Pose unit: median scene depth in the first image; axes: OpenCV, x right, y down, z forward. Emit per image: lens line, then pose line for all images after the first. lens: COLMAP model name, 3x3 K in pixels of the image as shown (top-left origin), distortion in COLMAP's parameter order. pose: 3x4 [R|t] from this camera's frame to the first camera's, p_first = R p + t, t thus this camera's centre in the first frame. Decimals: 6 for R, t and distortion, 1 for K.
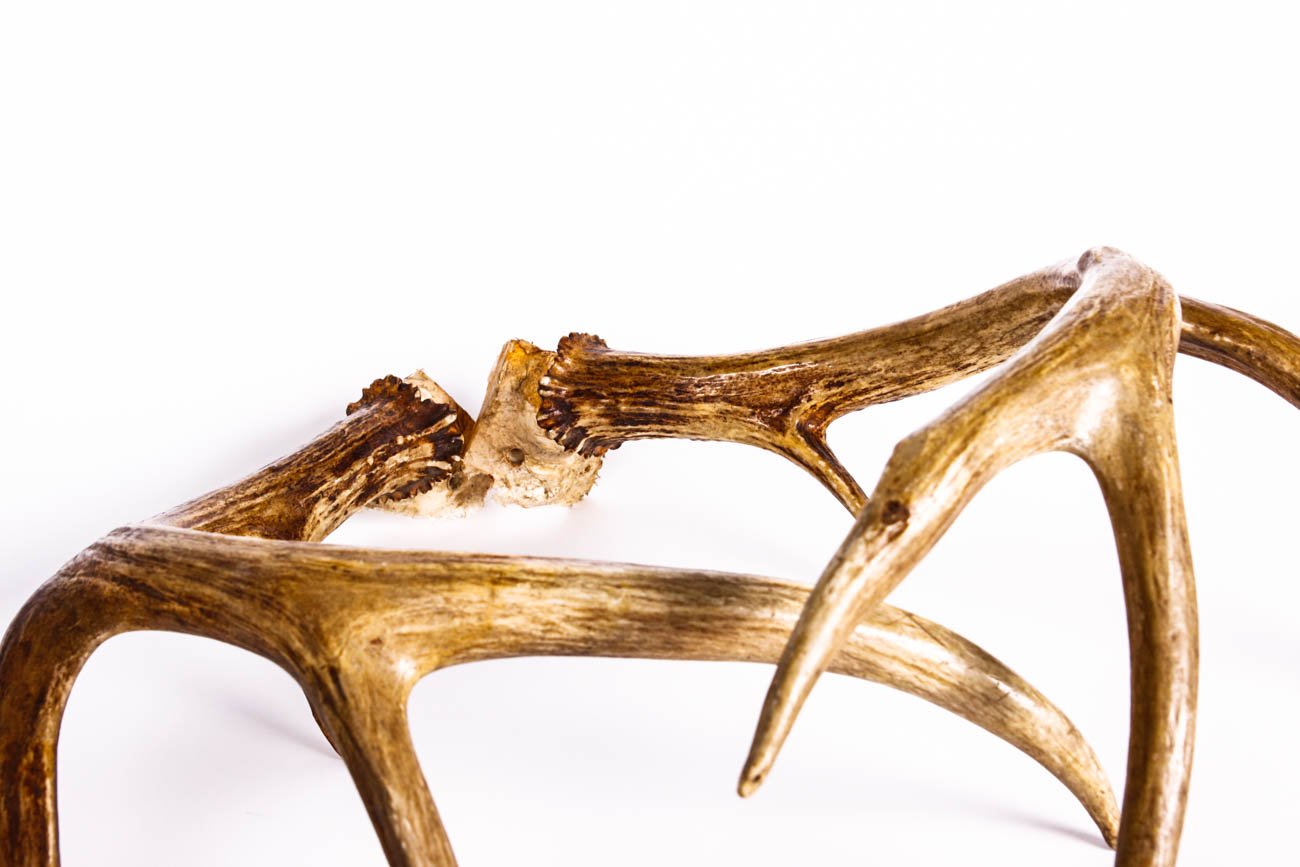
lens RADIAL K [[1964.5, 0, 650.0], [0, 1964.5, 433.5], [0, 0, 1]] dist [-0.001769, 0.111233]
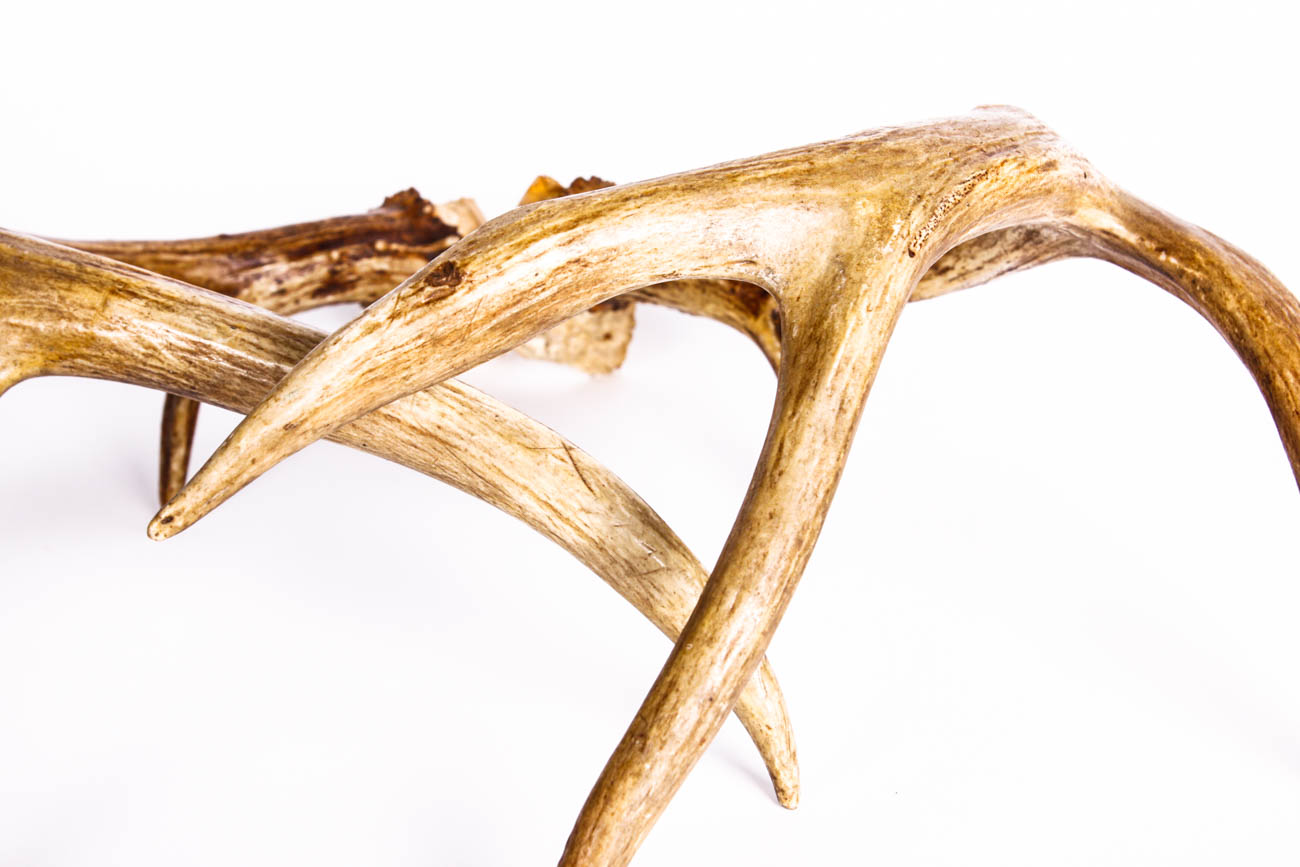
lens RADIAL K [[1964.5, 0, 650.0], [0, 1964.5, 433.5], [0, 0, 1]] dist [-0.001769, 0.111233]
pose [[0.910058, 0.217834, -0.352622, 0.472729], [-0.228856, 0.973402, 0.010684, 0.071177], [0.345570, 0.070977, 0.935705, 0.230587]]
